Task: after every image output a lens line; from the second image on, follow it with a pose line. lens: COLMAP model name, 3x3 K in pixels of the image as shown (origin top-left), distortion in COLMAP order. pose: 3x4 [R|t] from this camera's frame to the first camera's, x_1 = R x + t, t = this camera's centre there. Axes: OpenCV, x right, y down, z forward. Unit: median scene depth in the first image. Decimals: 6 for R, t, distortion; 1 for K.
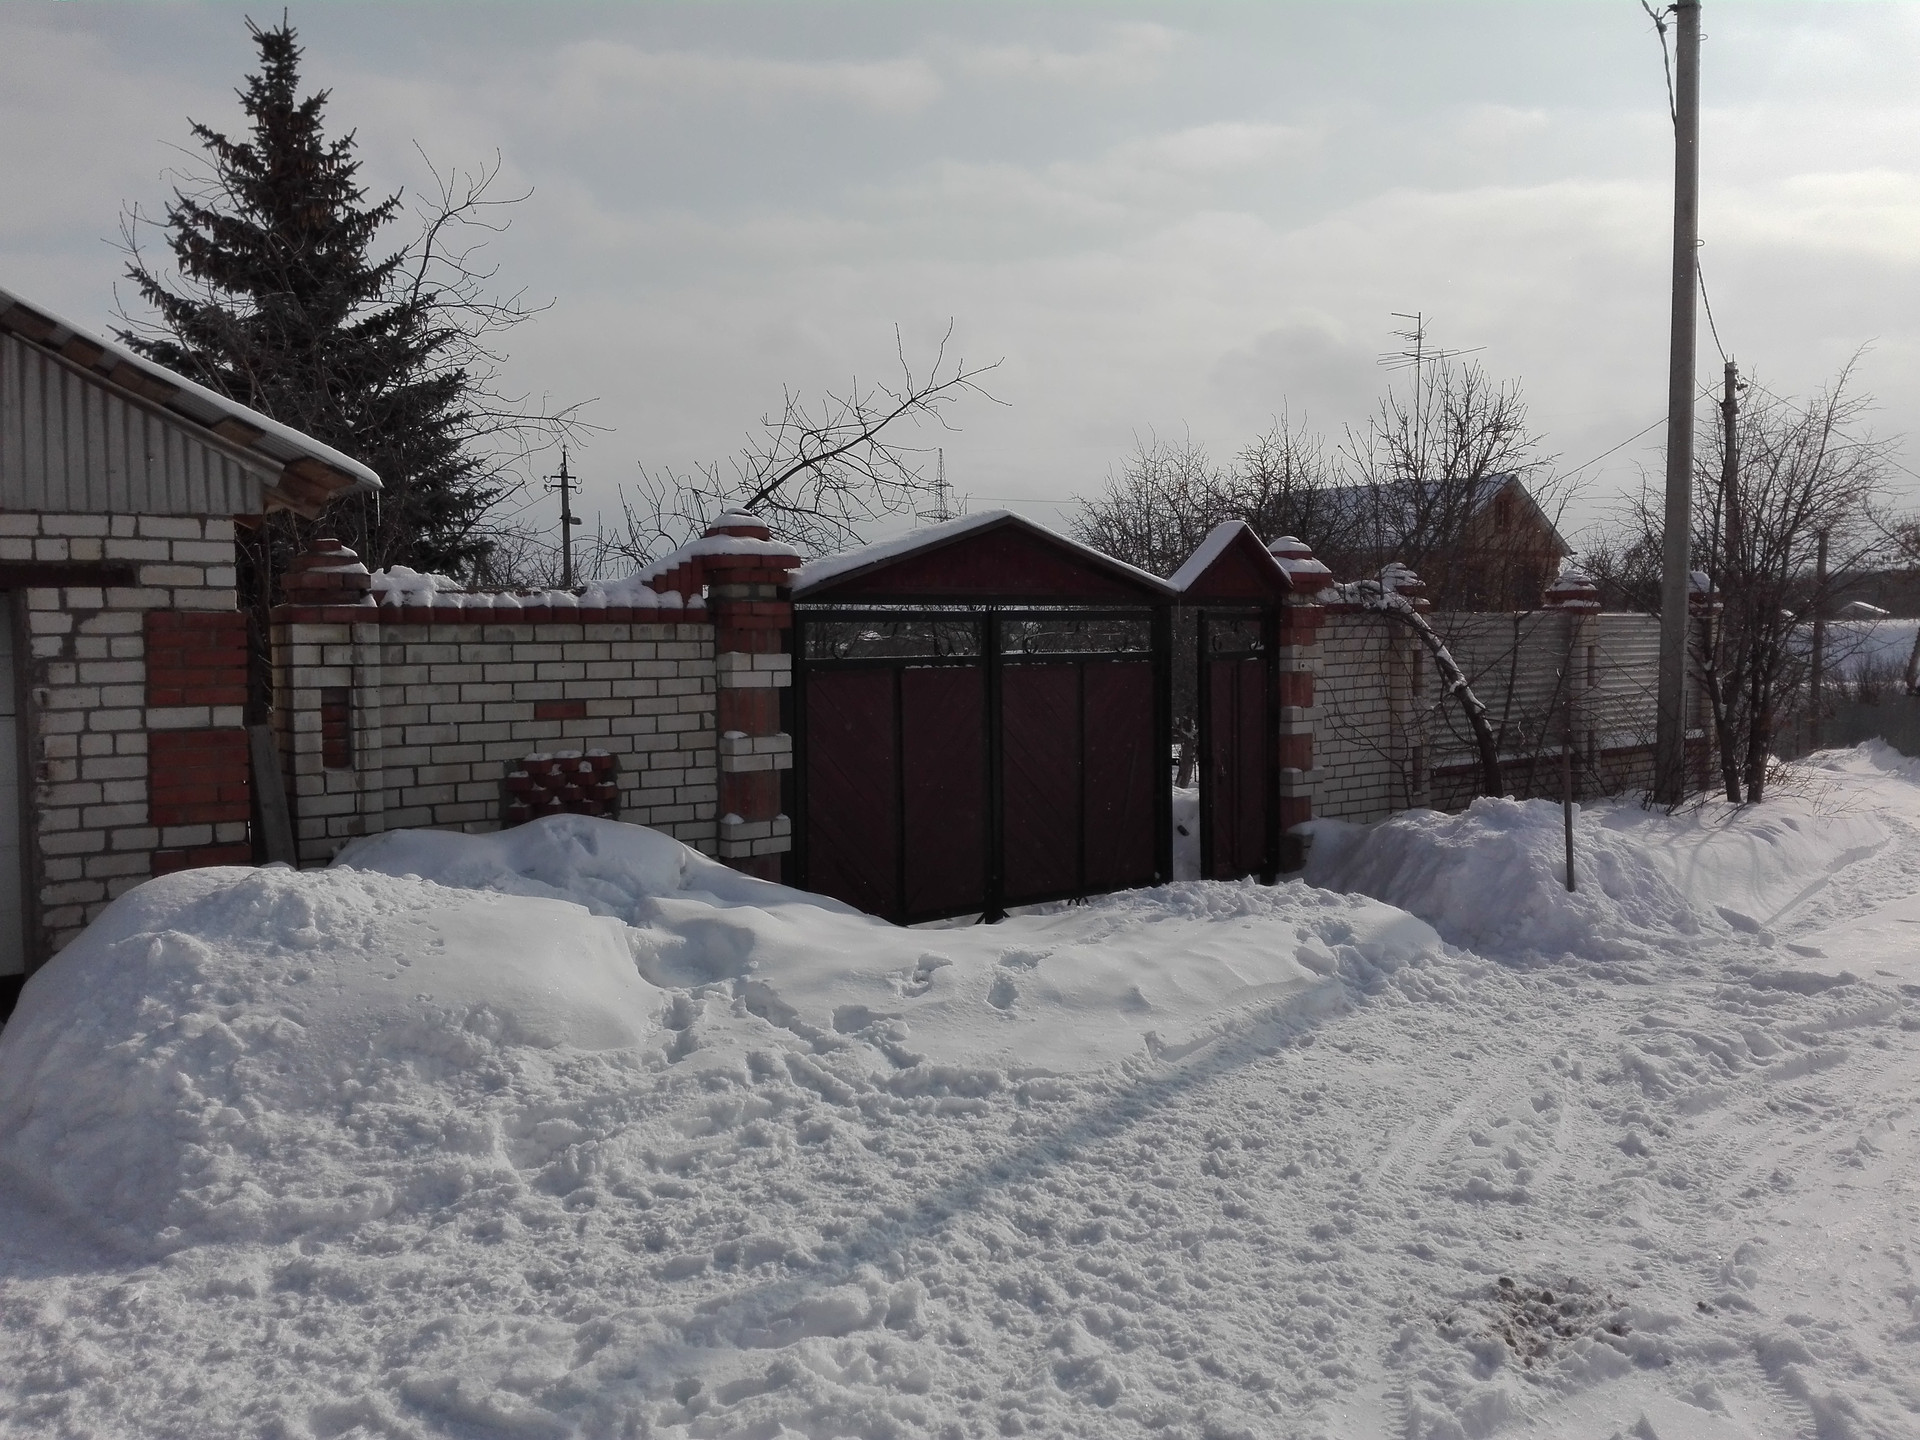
lens RADIAL K [[1518.9, 0, 960.0], [0, 1518.9, 720.0], [0, 0, 1]] dist [0.074043, -0.122763]
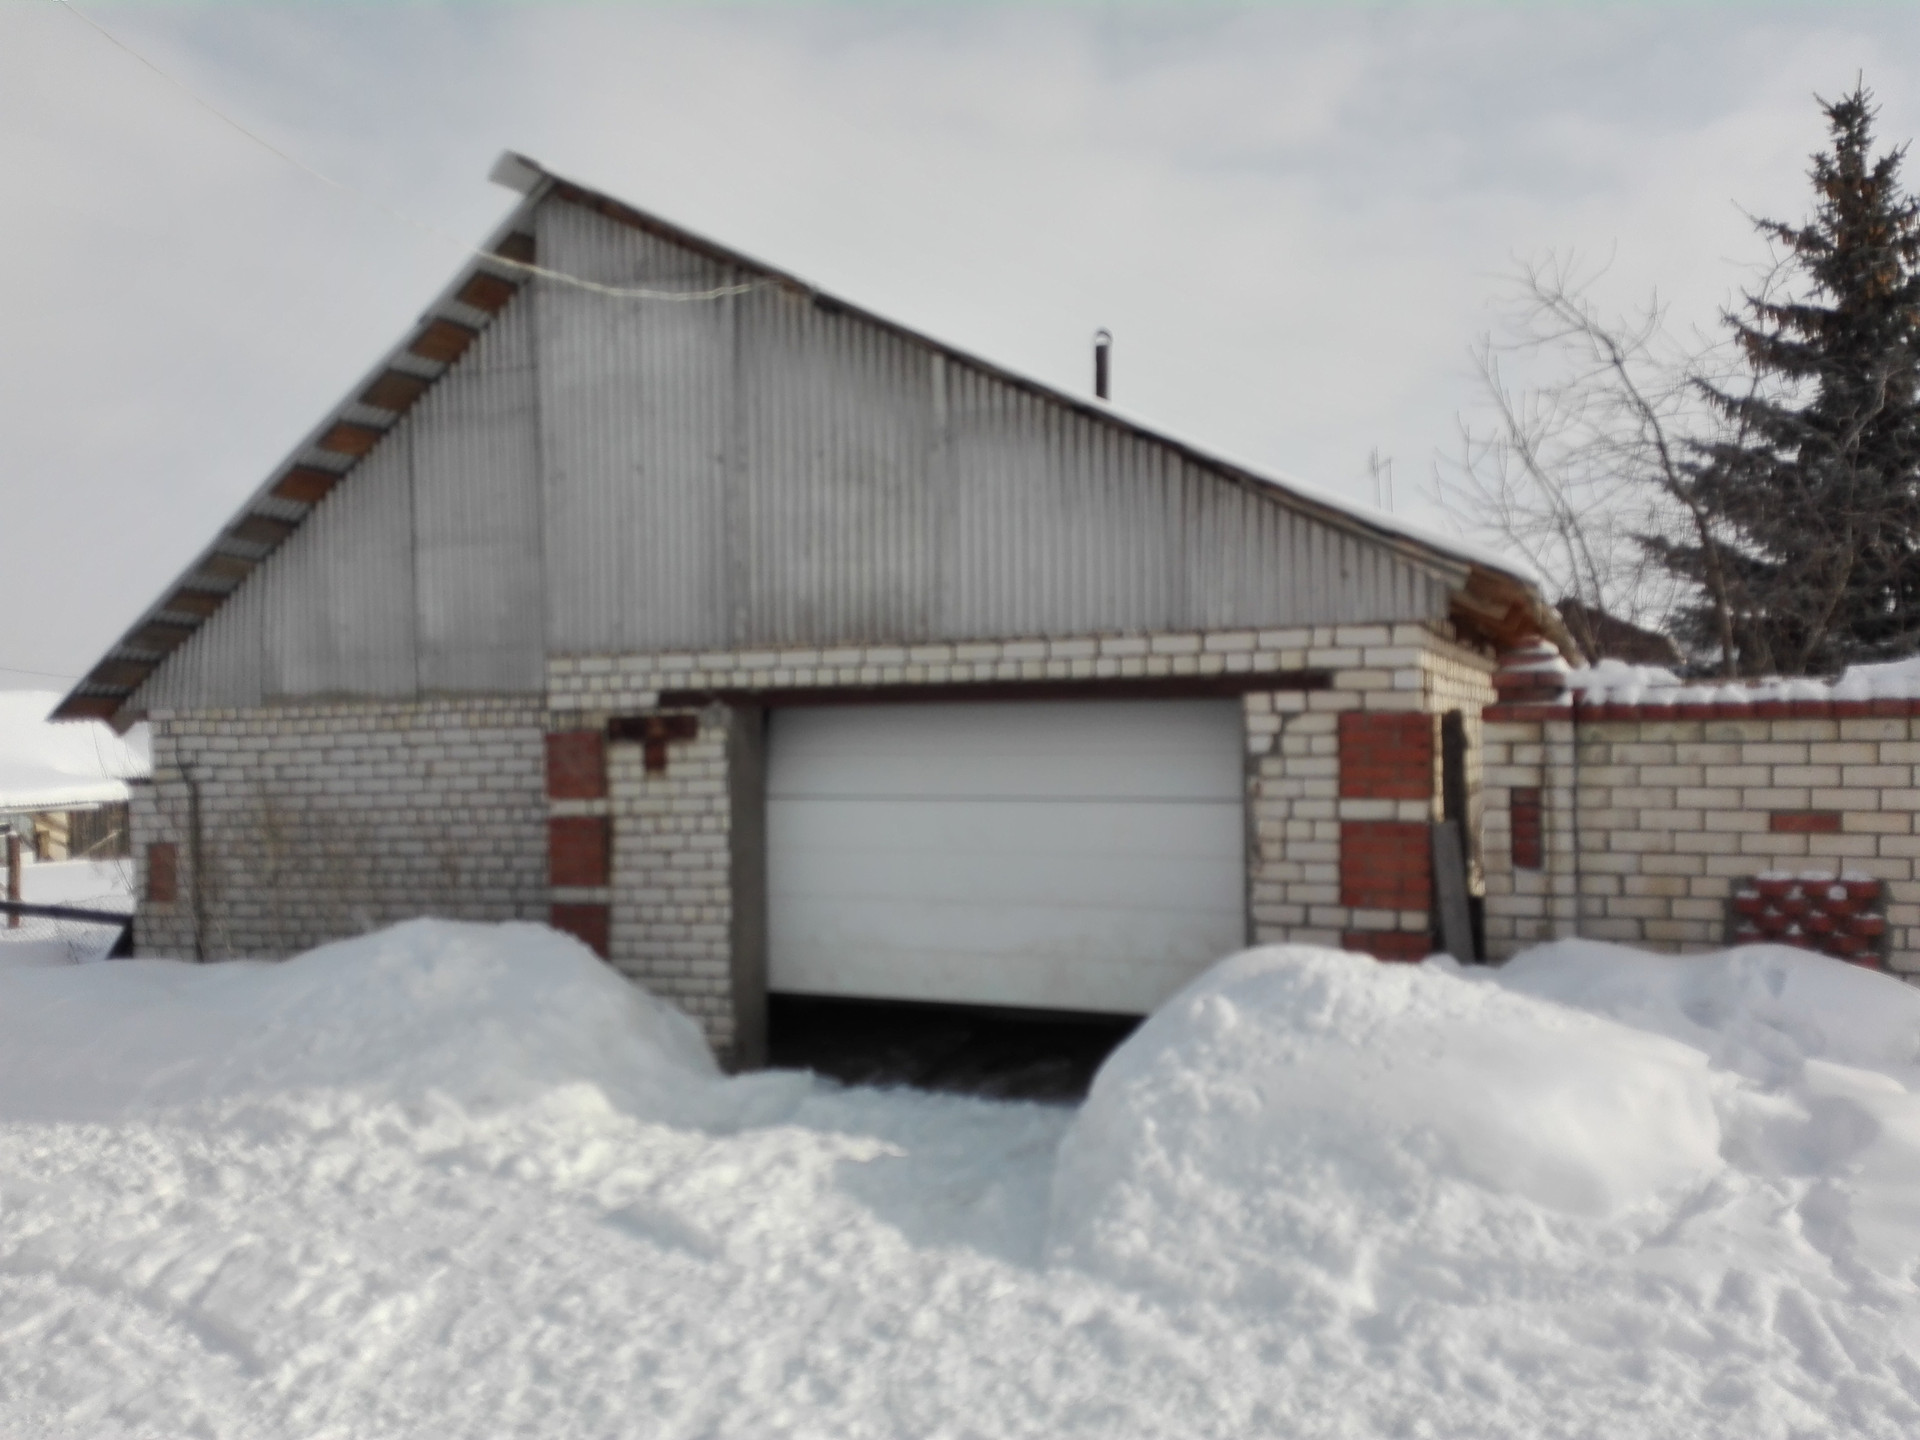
lens RADIAL K [[1508.6, 0, 960.0], [0, 1508.6, 720.0], [0, 0, 1]] dist [0.078712, -0.069964]
pose [[0.531401, -0.006142, -0.847098, 0.255299], [-0.046789, 0.998234, -0.036589, -0.012183], [0.845827, 0.059079, 0.530175, 0.184584]]
